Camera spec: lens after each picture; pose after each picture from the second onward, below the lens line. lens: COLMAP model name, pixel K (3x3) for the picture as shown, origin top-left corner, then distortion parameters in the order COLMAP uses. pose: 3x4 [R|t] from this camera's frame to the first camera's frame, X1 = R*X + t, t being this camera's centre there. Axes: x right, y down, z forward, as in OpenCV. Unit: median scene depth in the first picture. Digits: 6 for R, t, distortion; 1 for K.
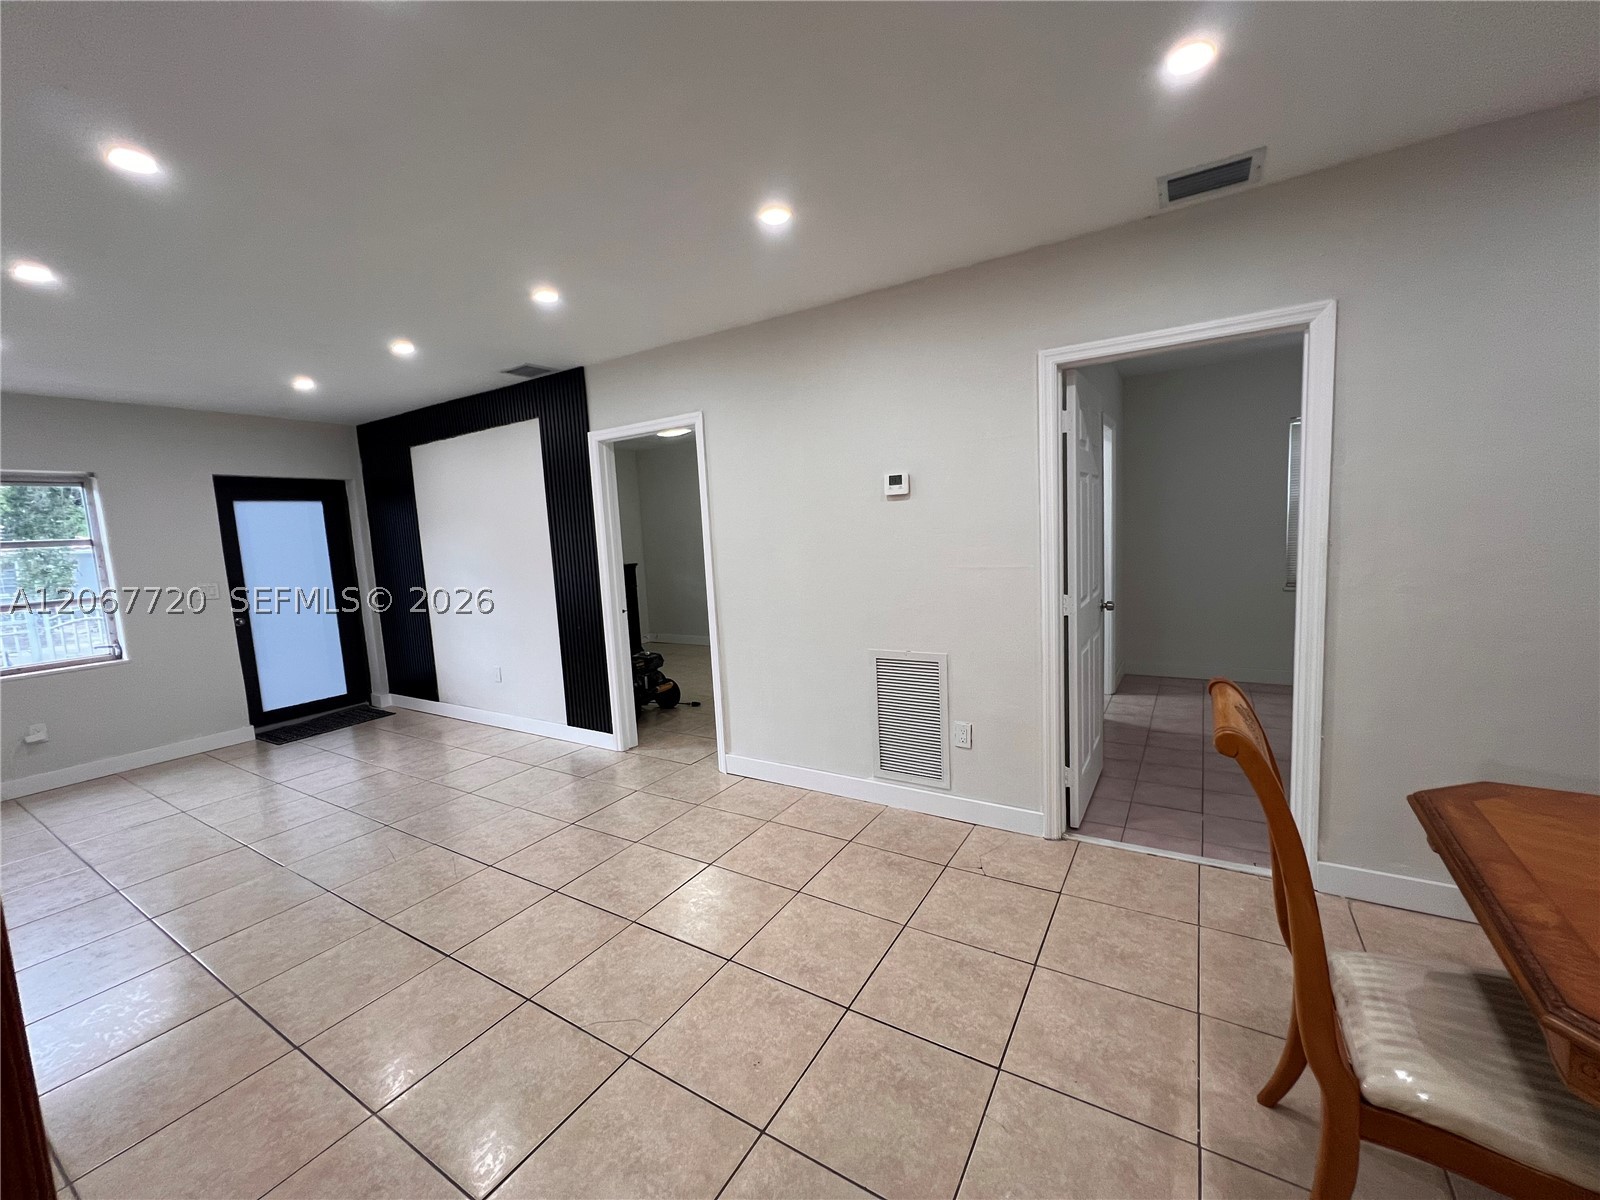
lens RADIAL K [[640.1, 0, 798.4], [0, 640.1, 594.8], [0, 0, 1]] dist [-0.000557, 0.001603]
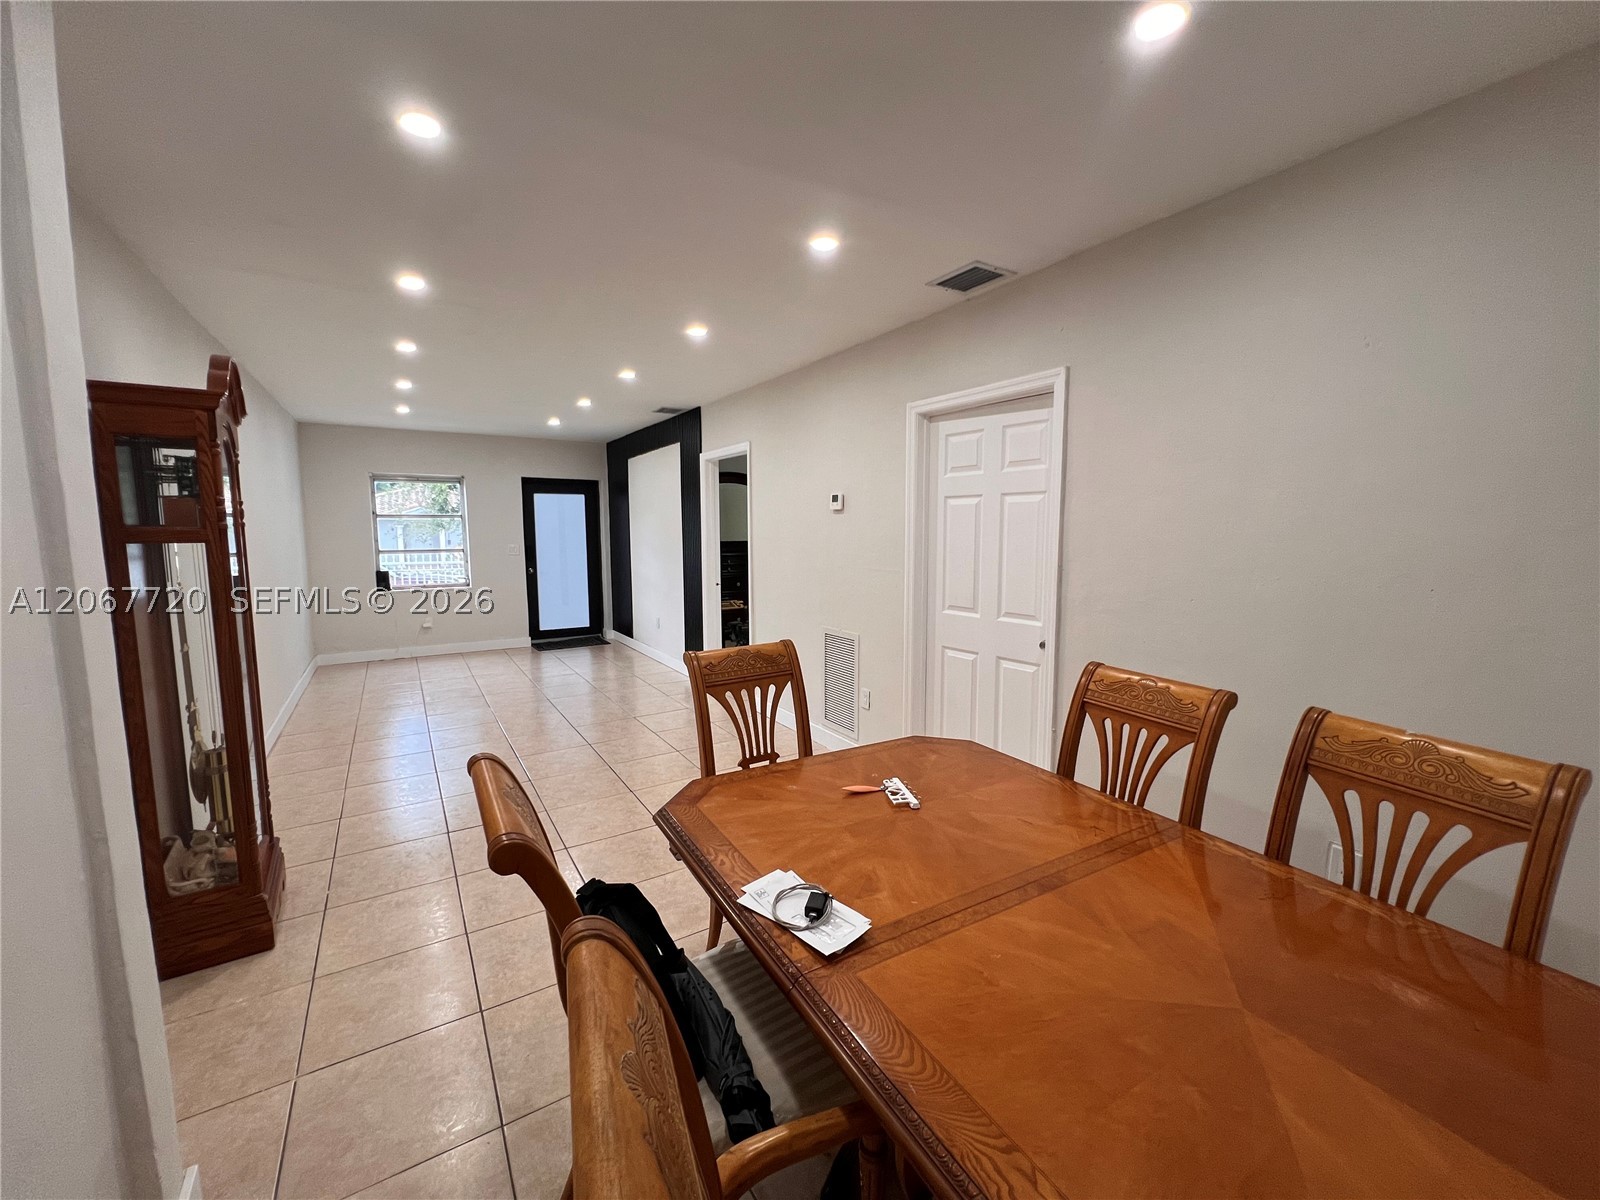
lens RADIAL K [[640.1, 0, 802.2], [0, 640.1, 596.4], [0, 0, 1]] dist [-0.000557, 0.001603]
pose [[0.898644, 0.097470, -0.427713, 0.666024], [-0.091097, 0.995213, 0.035397, -0.018524], [0.429116, 0.007154, 0.903221, -0.213418]]
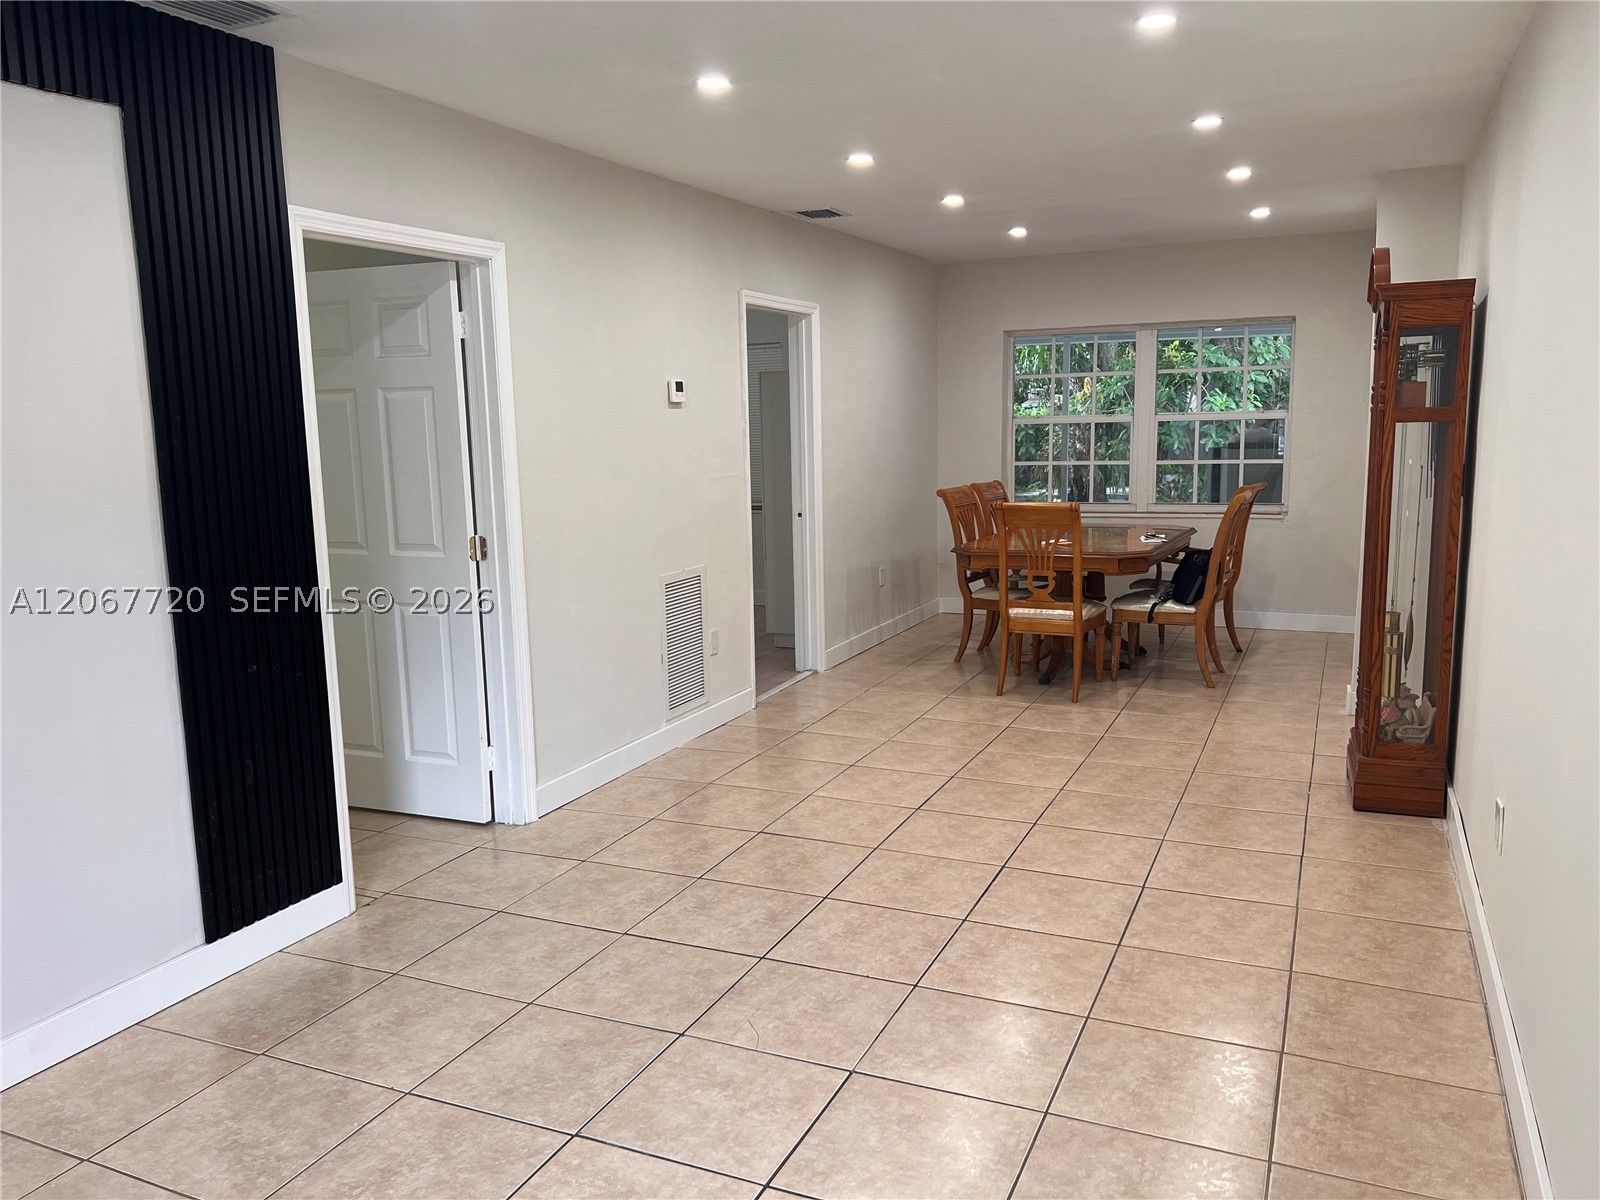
lens RADIAL K [[1206.1, 0, 799.4], [0, 1206.1, 595.9], [0, 0, 1]] dist [0.043144, -0.055004]
pose [[-0.128508, -0.092150, 0.987418, -1.645093], [0.133671, 0.984978, 0.109319, -0.044442], [-0.982659, 0.146037, -0.114260, 1.065220]]
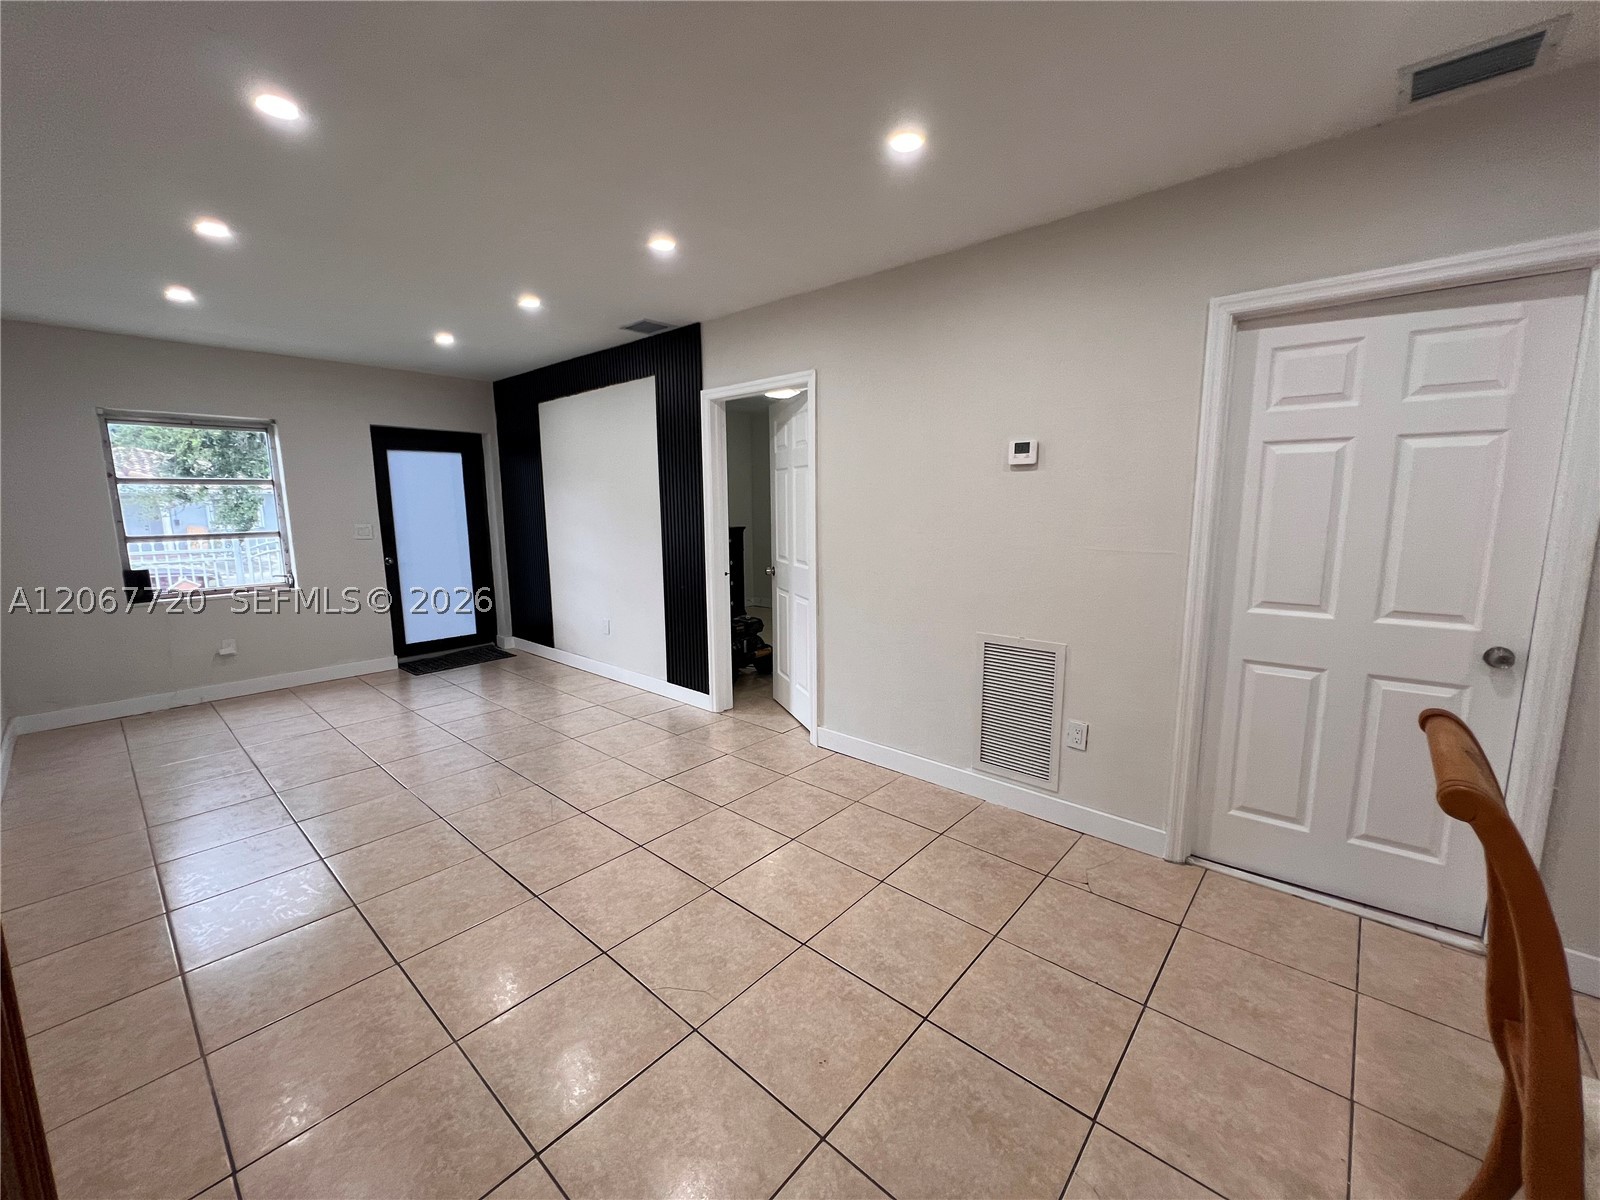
lens RADIAL K [[640.1, 0, 800.7], [0, 640.1, 595.0], [0, 0, 1]] dist [-0.000557, 0.001603]
pose [[0.984658, 0.069240, -0.160169, 0.003748], [-0.061542, 0.996721, 0.052537, -0.001198], [0.163281, -0.041874, 0.985691, 0.052455]]
